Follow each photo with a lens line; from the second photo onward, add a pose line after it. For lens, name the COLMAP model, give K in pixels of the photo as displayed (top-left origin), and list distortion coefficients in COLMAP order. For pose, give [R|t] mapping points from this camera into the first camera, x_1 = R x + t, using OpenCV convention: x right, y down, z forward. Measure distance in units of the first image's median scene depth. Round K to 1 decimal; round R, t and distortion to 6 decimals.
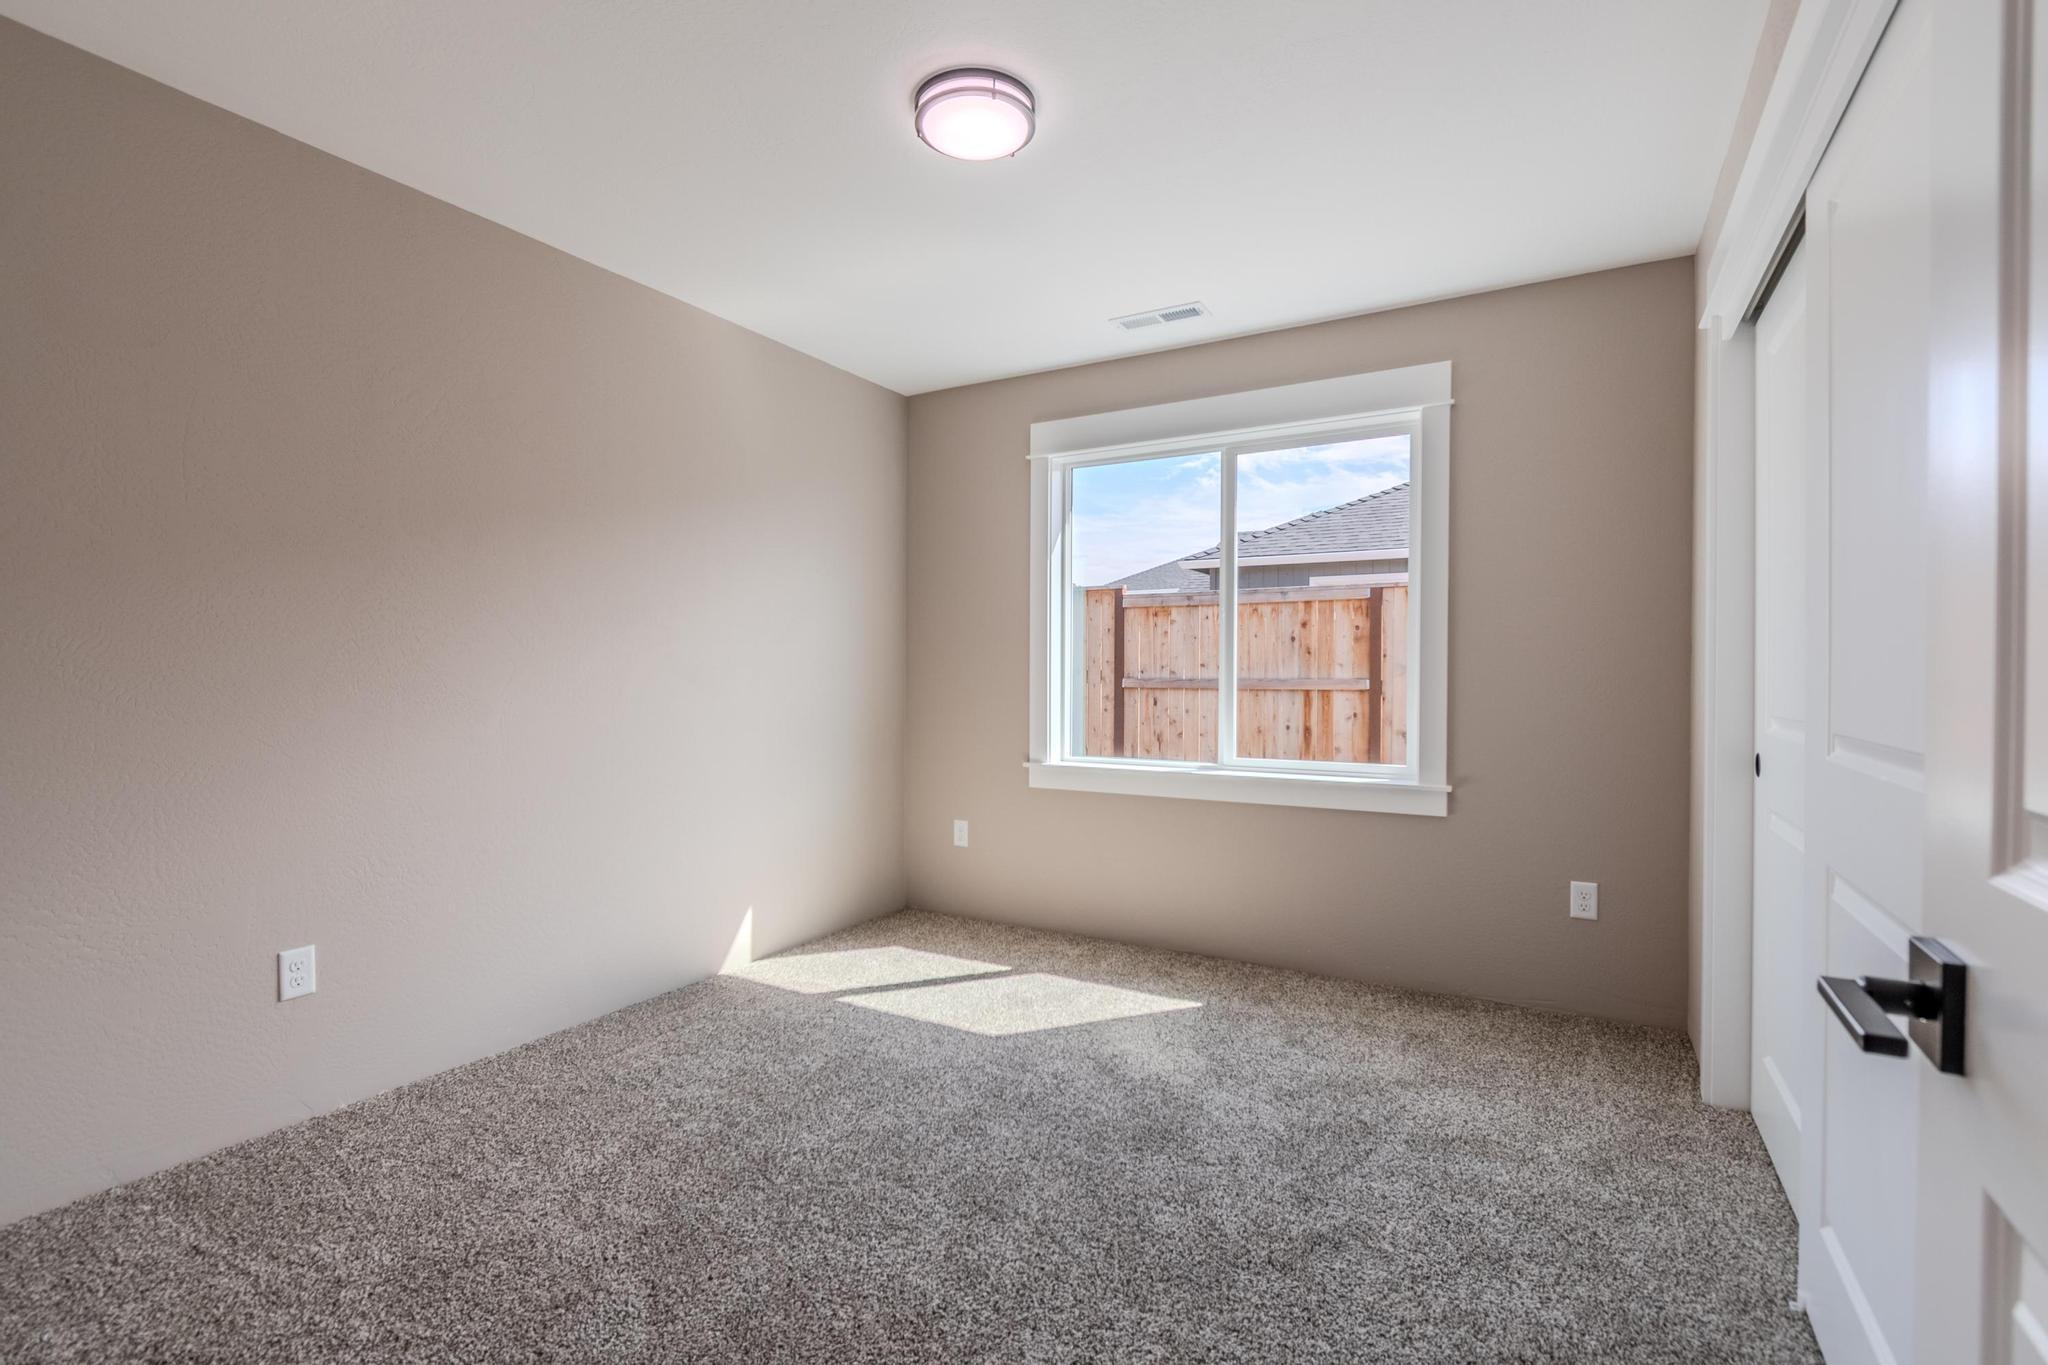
lens RADIAL K [[1058.7, 0, 1058.3], [0, 1058.7, 680.5], [0, 0, 1]] dist [-0.003565, -0.000219]
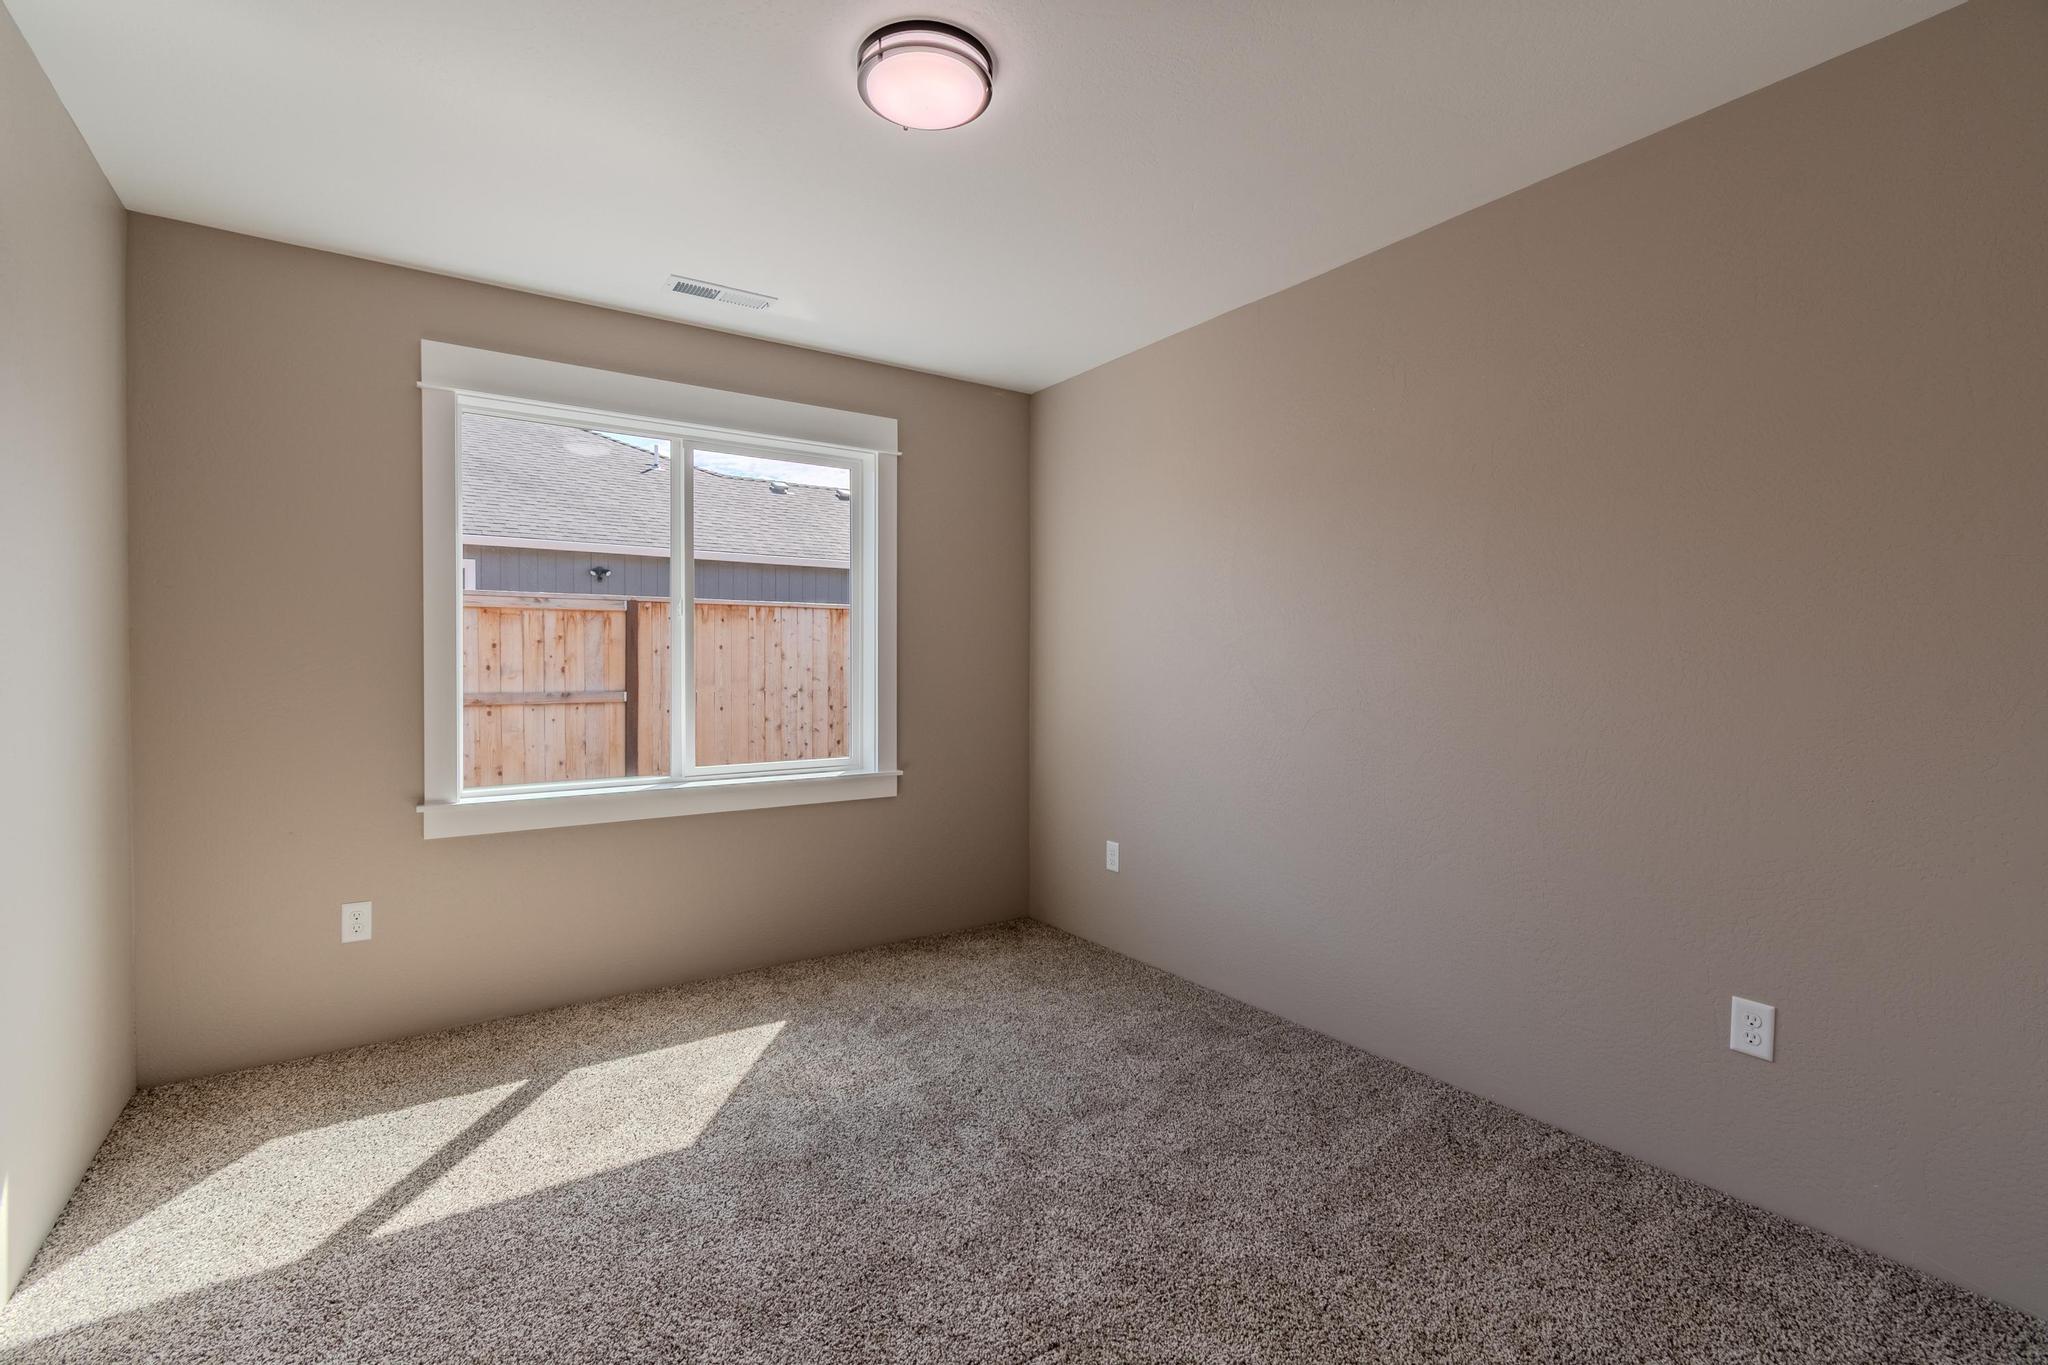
lens RADIAL K [[973.3, 0, 977.2], [0, 973.3, 663.2], [0, 0, 1]] dist [0.001620, 0.000467]
pose [[0.374717, -0.002866, 0.927135, -0.580491], [0.004674, 0.999988, 0.001202, -0.022220], [-0.927128, 0.003883, 0.374726, 0.459384]]
